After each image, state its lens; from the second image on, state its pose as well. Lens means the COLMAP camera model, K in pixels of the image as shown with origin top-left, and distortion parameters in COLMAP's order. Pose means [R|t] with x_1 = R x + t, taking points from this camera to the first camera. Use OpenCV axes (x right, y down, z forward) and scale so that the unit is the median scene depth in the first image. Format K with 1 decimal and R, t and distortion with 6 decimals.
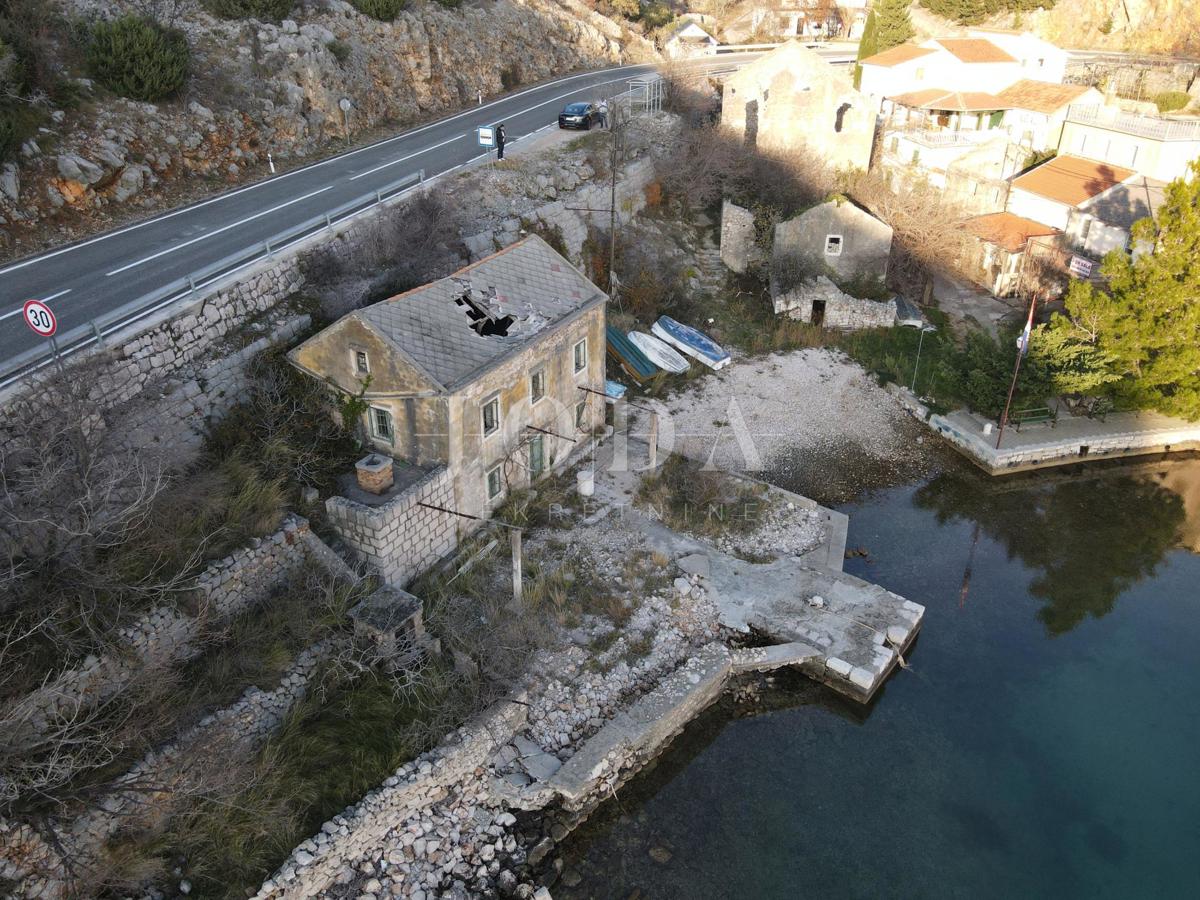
lens RADIAL K [[880.5, 0, 597.7], [0, 880.5, 440.9], [0, 0, 1]] dist [-0.000703, 0.032947]
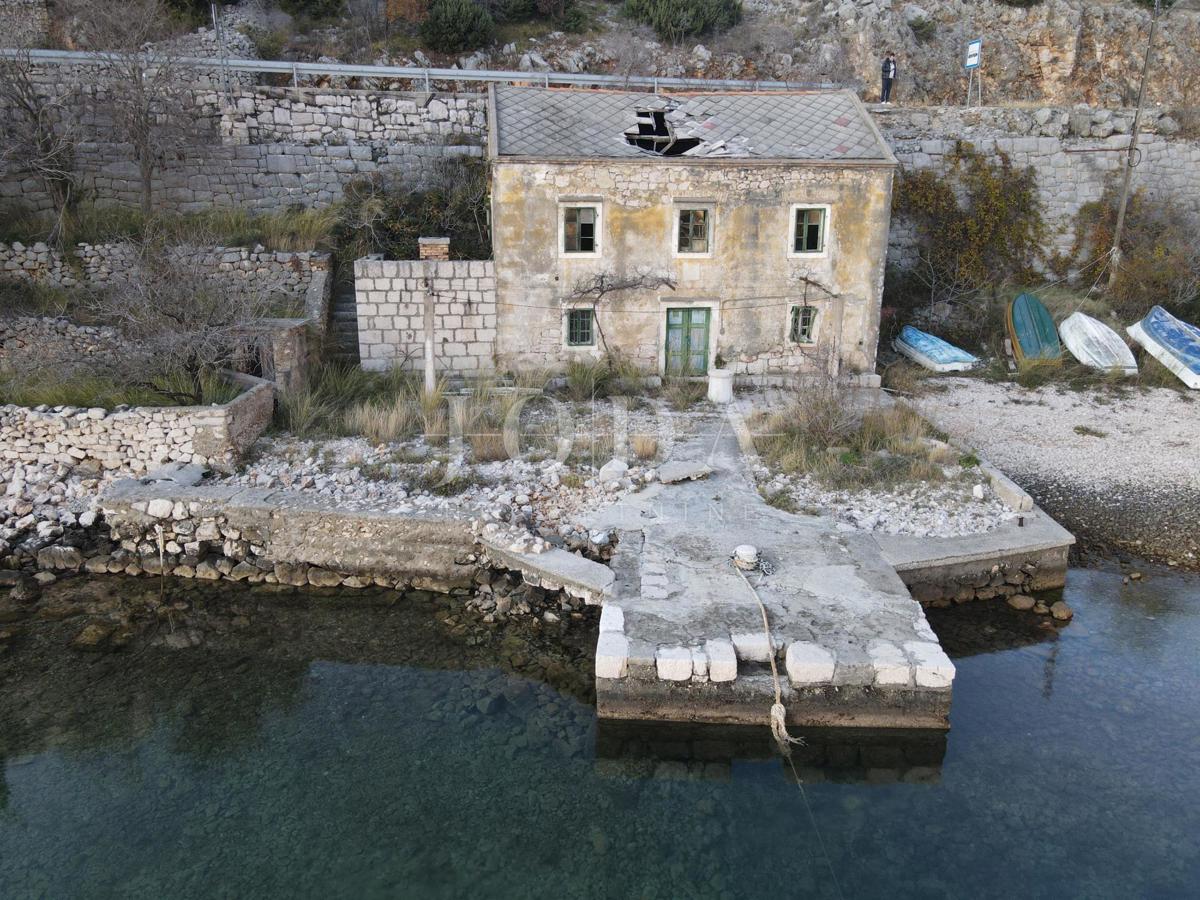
lens RADIAL K [[880.5, 0, 597.7], [0, 880.5, 440.9], [0, 0, 1]] dist [-0.000703, 0.032947]
pose [[0.585033, 0.221233, -0.780252, 0.373410], [-0.380189, 0.924625, -0.022897, 0.110220], [0.716375, 0.310039, 0.625047, 0.413499]]
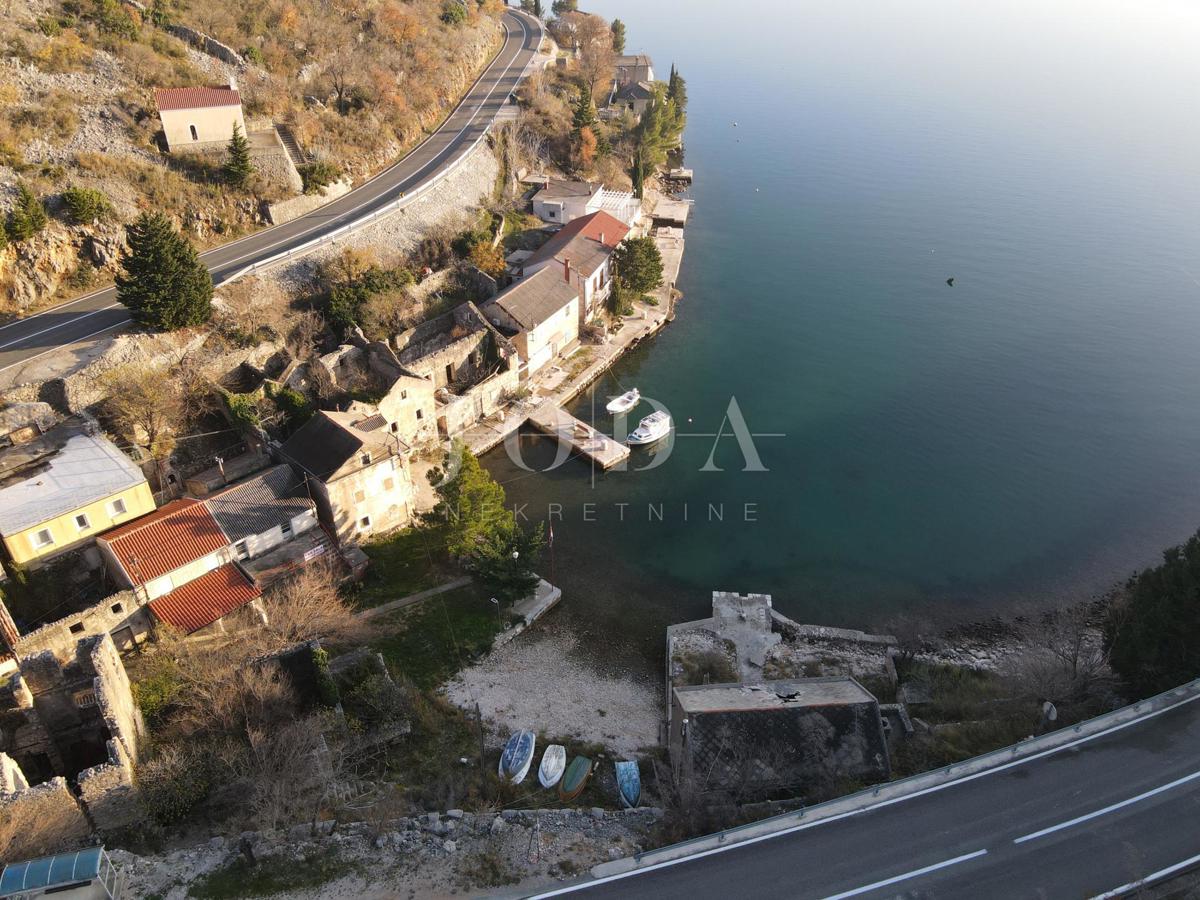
lens RADIAL K [[883.2, 0, 598.0], [0, 883.2, 438.3], [0, 0, 1]] dist [-0.005620, 0.033894]
pose [[-0.545796, -0.478974, 0.687525, -0.609722], [0.379005, 0.590664, 0.712370, -1.260023], [-0.747303, 0.649384, -0.140848, 0.870216]]
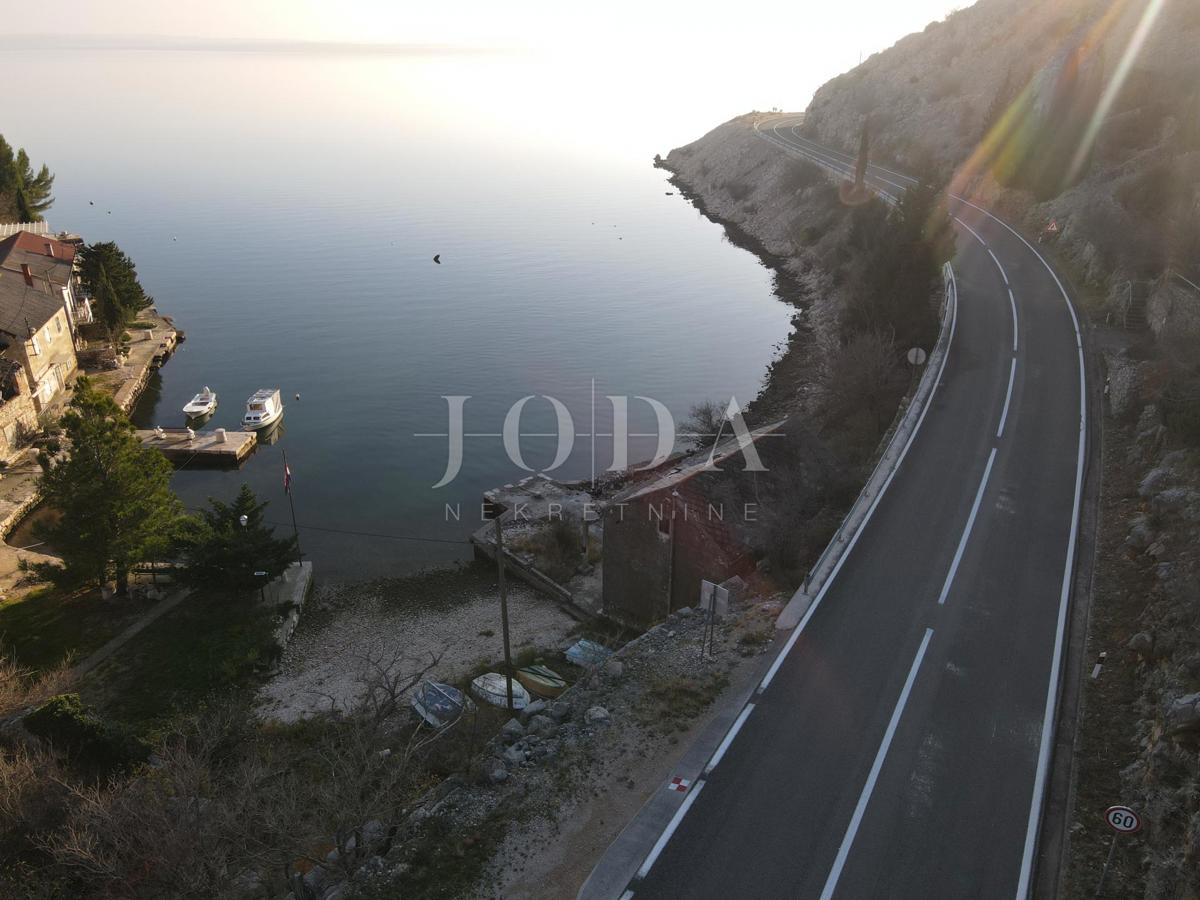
lens RADIAL K [[880.5, 0, 597.7], [0, 880.5, 440.9], [0, 0, 1]] dist [-0.000703, 0.032947]
pose [[-0.975600, -0.098388, 0.196275, -0.160912], [0.094081, 0.620393, 0.778627, -0.909373], [-0.198375, 0.778095, -0.596000, 1.345126]]
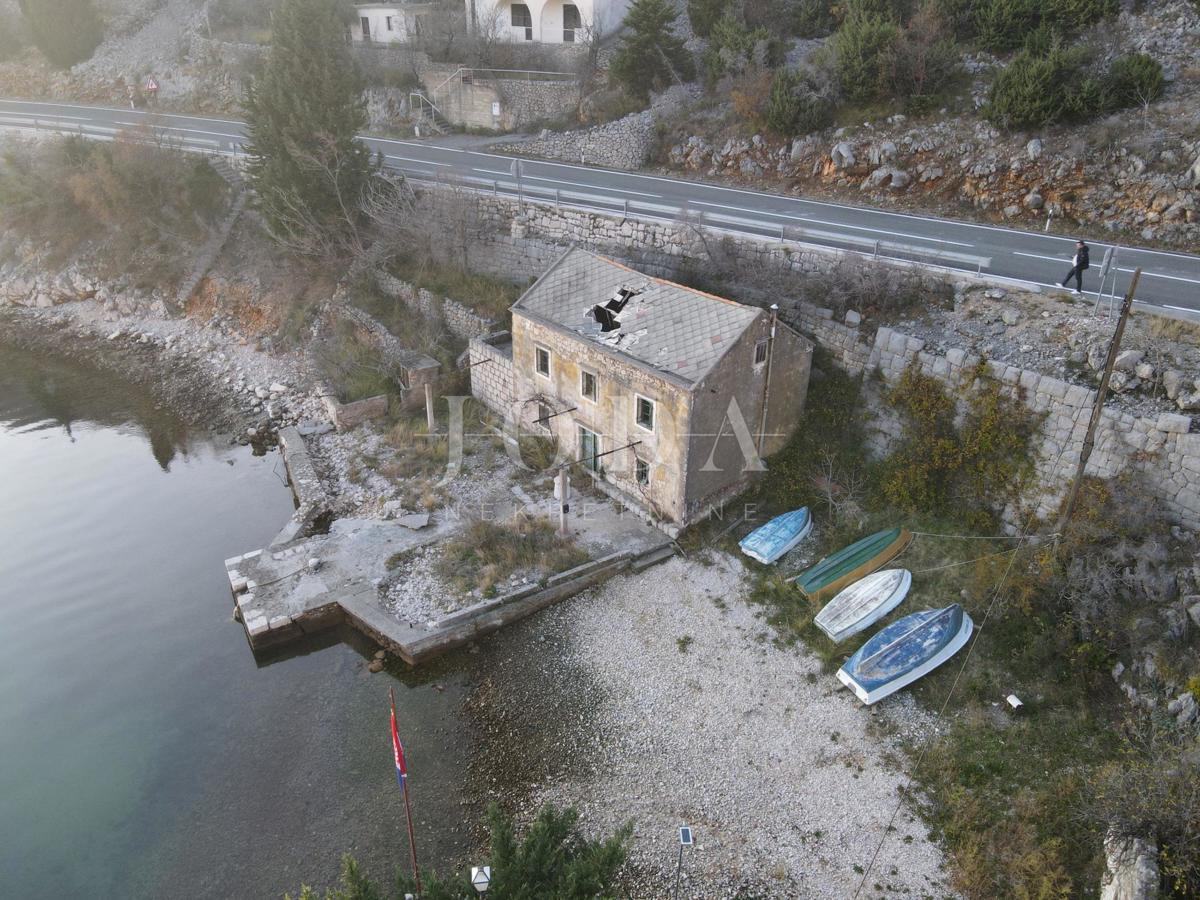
lens RADIAL K [[880.5, 0, 597.7], [0, 880.5, 440.9], [0, 0, 1]] dist [-0.000703, 0.032947]
pose [[-0.365795, 0.431715, -0.824509, 0.649538], [-0.442832, 0.698464, 0.562181, -0.479417], [0.818593, 0.570762, -0.064317, 0.850305]]
